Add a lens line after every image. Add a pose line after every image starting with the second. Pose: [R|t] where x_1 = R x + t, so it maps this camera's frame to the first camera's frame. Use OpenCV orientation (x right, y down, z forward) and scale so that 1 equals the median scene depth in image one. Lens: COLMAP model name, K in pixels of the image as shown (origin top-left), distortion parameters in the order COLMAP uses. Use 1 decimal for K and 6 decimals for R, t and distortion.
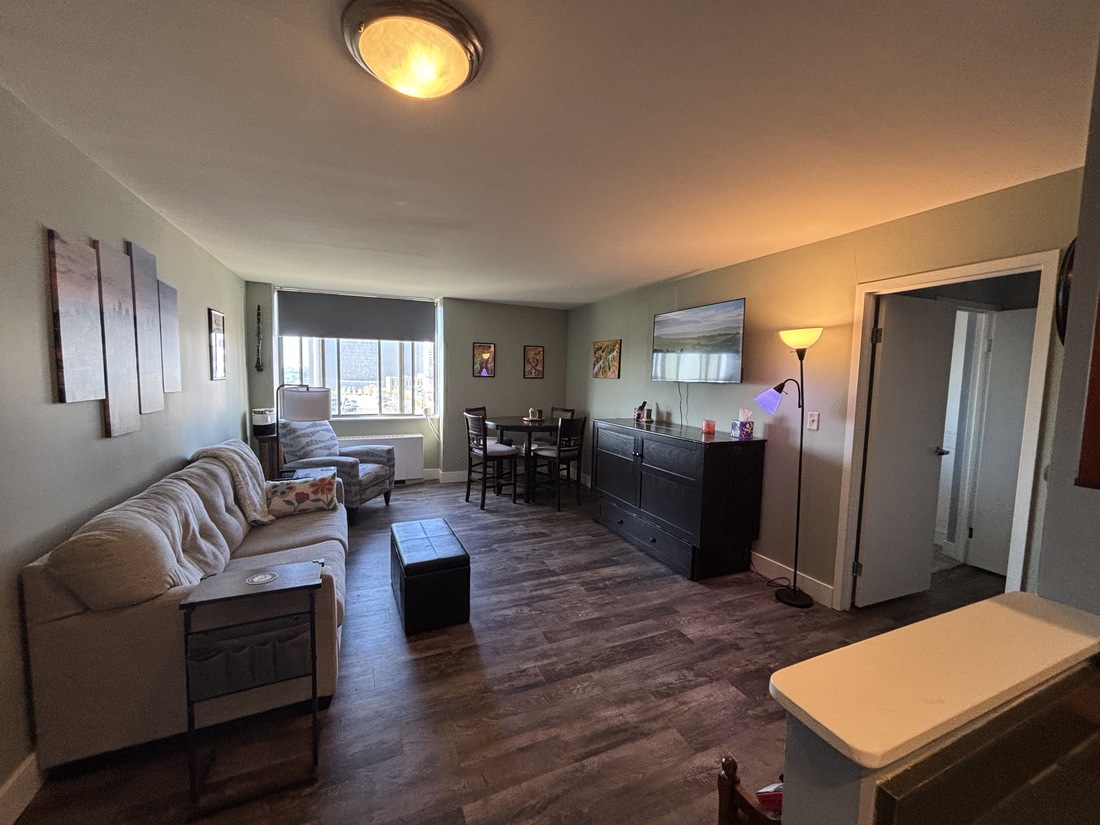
lens RADIAL K [[443.1, 0, 546.8], [0, 443.1, 409.5], [0, 0, 1]] dist [-0.000661, -0.000583]
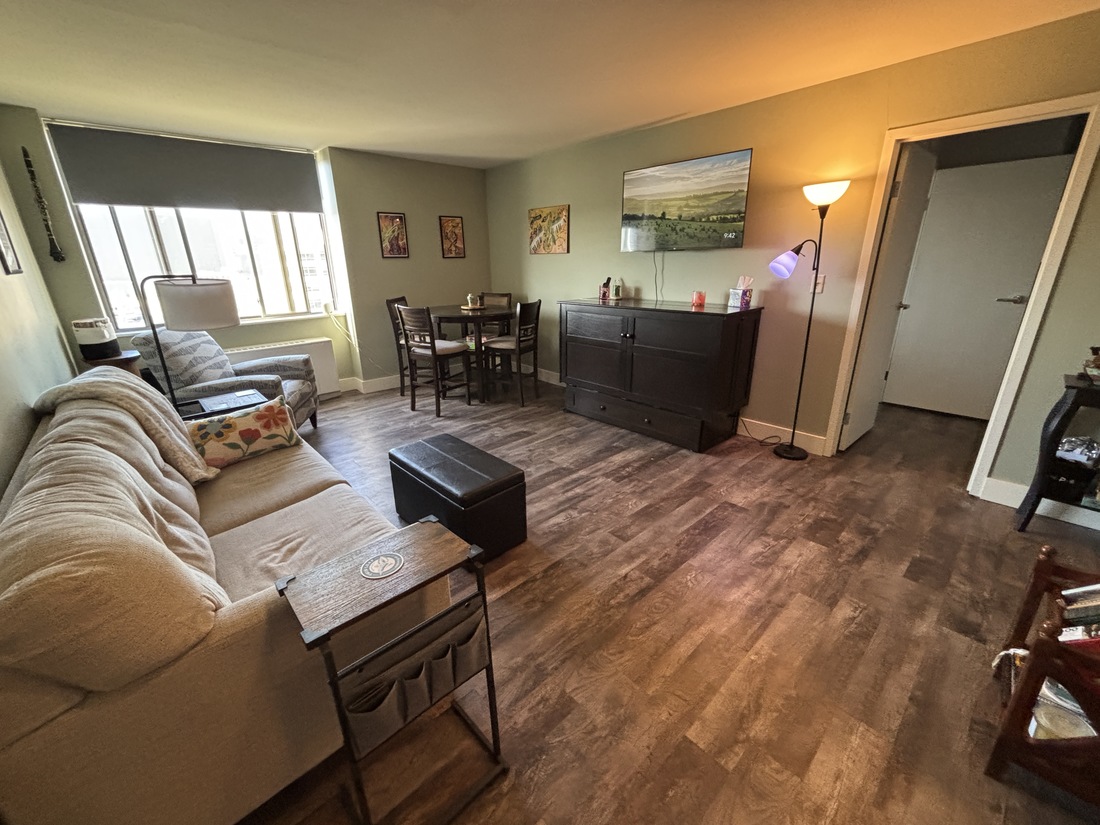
lens RADIAL K [[443.1, 0, 544.6], [0, 443.1, 412.1], [0, 0, 1]] dist [-0.000661, -0.000583]
pose [[0.946556, -0.141526, 0.289832, -0.286396], [0.064000, 0.963137, 0.261287, 0.003604], [-0.316126, -0.228773, 0.920721, 0.185181]]
